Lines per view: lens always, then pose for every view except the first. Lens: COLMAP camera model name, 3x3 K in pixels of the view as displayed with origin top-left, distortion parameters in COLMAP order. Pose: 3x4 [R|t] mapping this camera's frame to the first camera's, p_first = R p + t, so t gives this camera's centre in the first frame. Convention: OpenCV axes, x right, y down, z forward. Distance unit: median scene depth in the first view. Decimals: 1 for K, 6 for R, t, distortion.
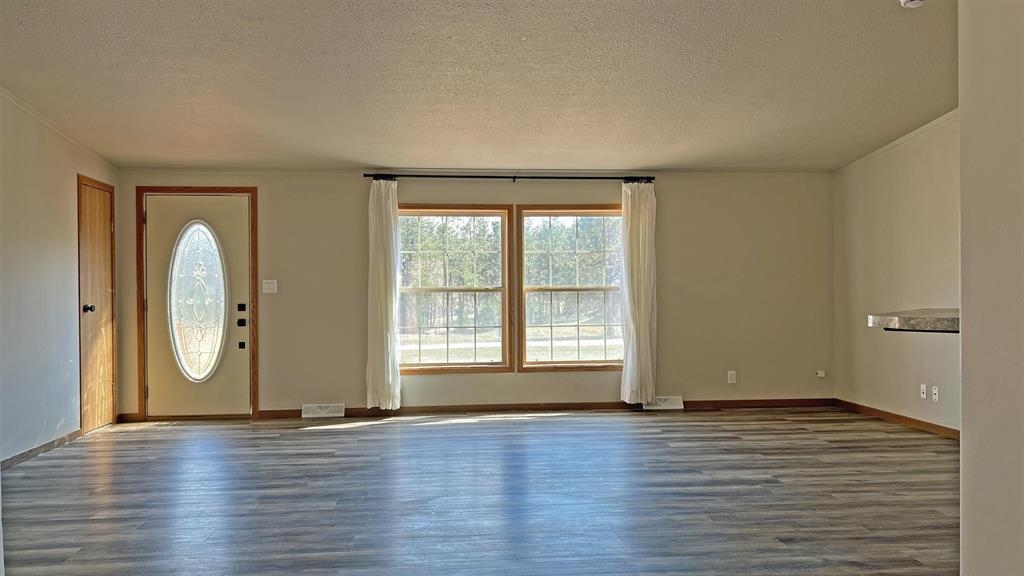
lens RADIAL K [[773.1, 0, 506.5], [0, 773.1, 287.7], [0, 0, 1]] dist [0.074942, -0.090998]
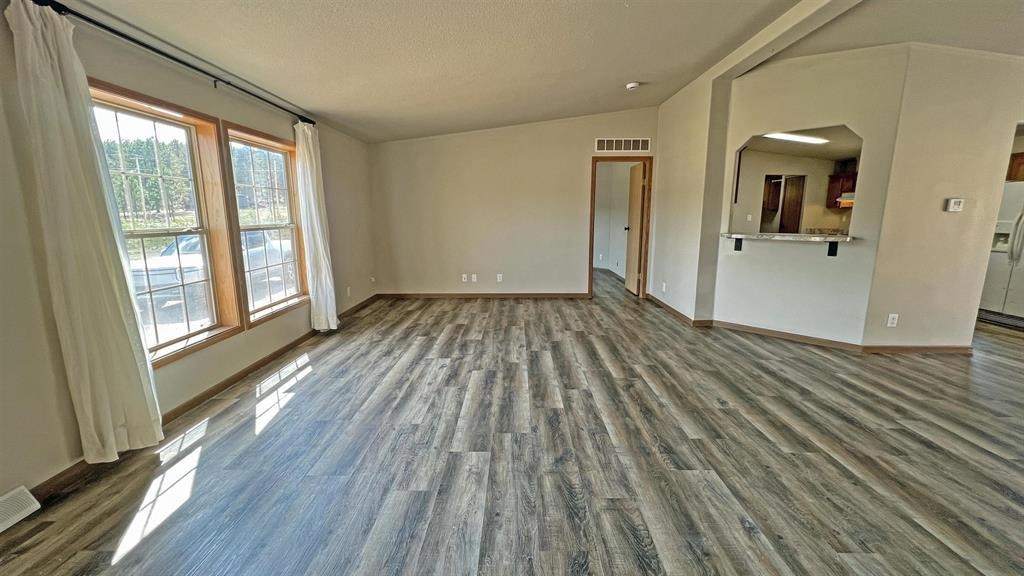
lens RADIAL K [[421.7, 0, 512.0], [0, 421.7, 288.0], [0, 0, 1]] dist [-0.001470, -0.000101]
pose [[0.107575, -0.163537, 0.980655, -0.411813], [-0.000896, 0.986362, 0.164587, -0.011390], [-0.994197, -0.018584, 0.105961, 0.685918]]
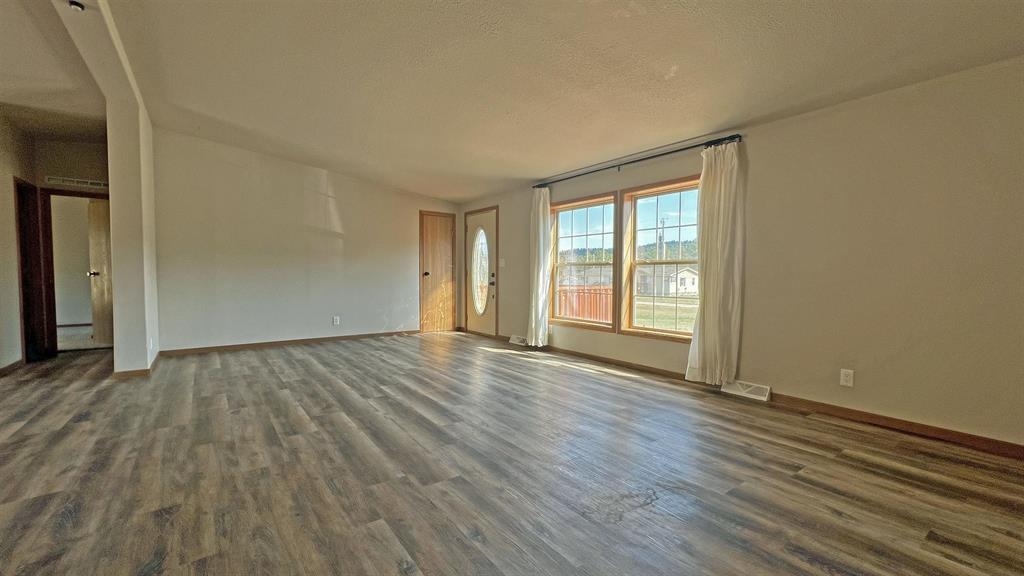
lens RADIAL K [[421.7, 0, 512.0], [0, 421.7, 288.0], [0, 0, 1]] dist [-0.001470, -0.000101]
pose [[0.511464, 0.038115, -0.858459, 0.497694], [-0.005788, 0.999146, 0.040913, 0.015408], [0.859285, -0.015957, 0.511248, 0.551012]]
